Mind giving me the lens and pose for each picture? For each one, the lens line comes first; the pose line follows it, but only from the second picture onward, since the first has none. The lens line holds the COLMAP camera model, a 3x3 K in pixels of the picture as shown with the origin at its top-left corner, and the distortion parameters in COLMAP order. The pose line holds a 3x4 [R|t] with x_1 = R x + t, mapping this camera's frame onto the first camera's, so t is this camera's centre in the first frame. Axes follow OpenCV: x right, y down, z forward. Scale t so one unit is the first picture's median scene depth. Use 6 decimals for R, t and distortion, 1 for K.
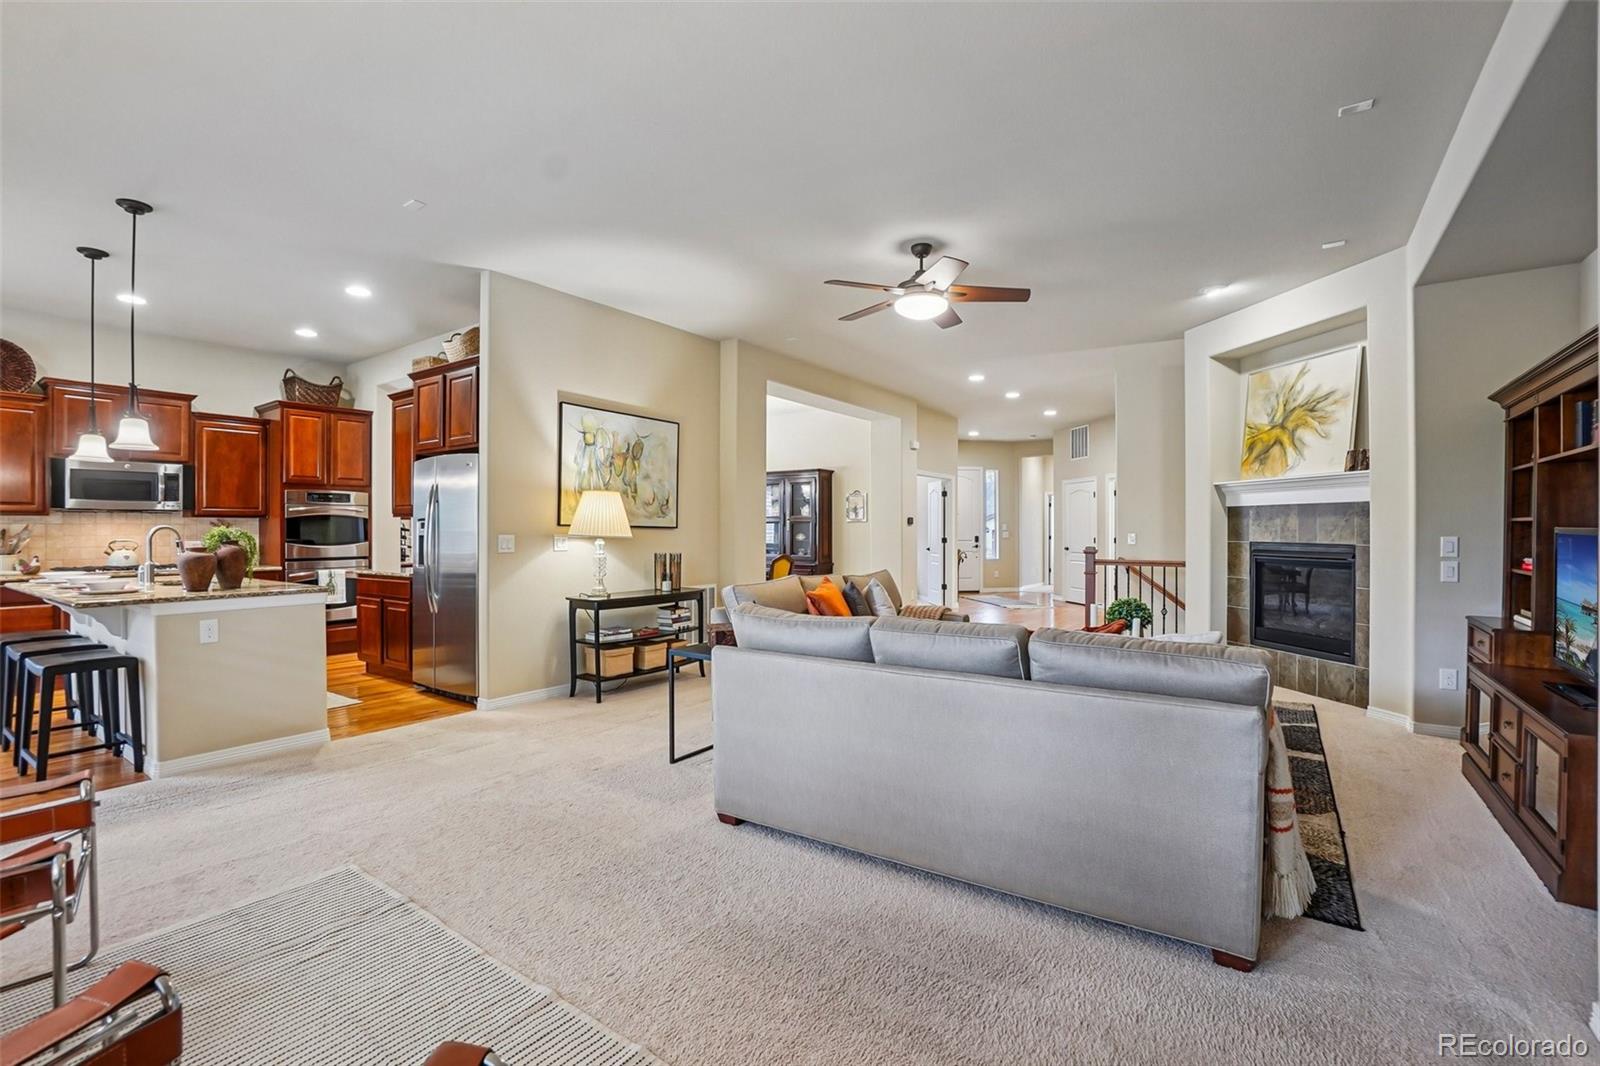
lens RADIAL K [[713.0, 0, 796.5], [0, 713.0, 529.2], [0, 0, 1]] dist [-0.028978, 0.001891]
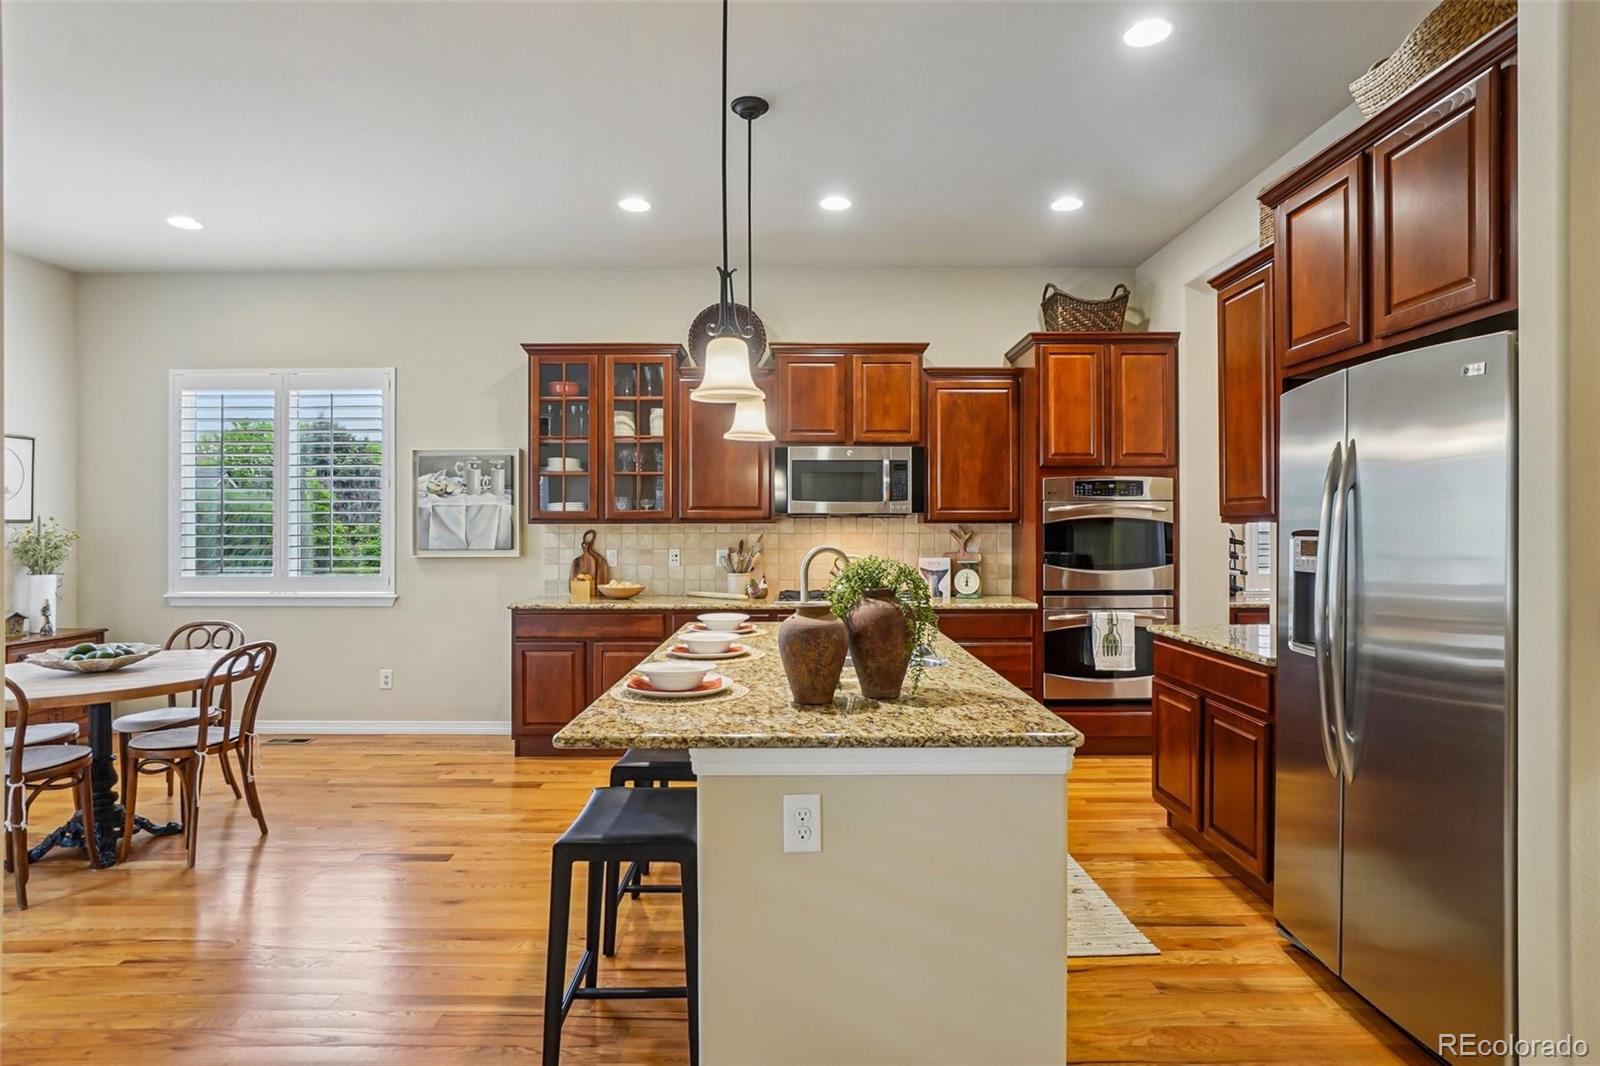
lens RADIAL K [[829.3, 0, 795.0], [0, 829.3, 523.3], [0, 0, 1]] dist [-0.008067, 0.001062]
pose [[0.566674, -0.001770, -0.823940, -0.256418], [0.000391, 0.999998, -0.001880, -0.015050], [0.823942, 0.000743, 0.566673, 0.414161]]
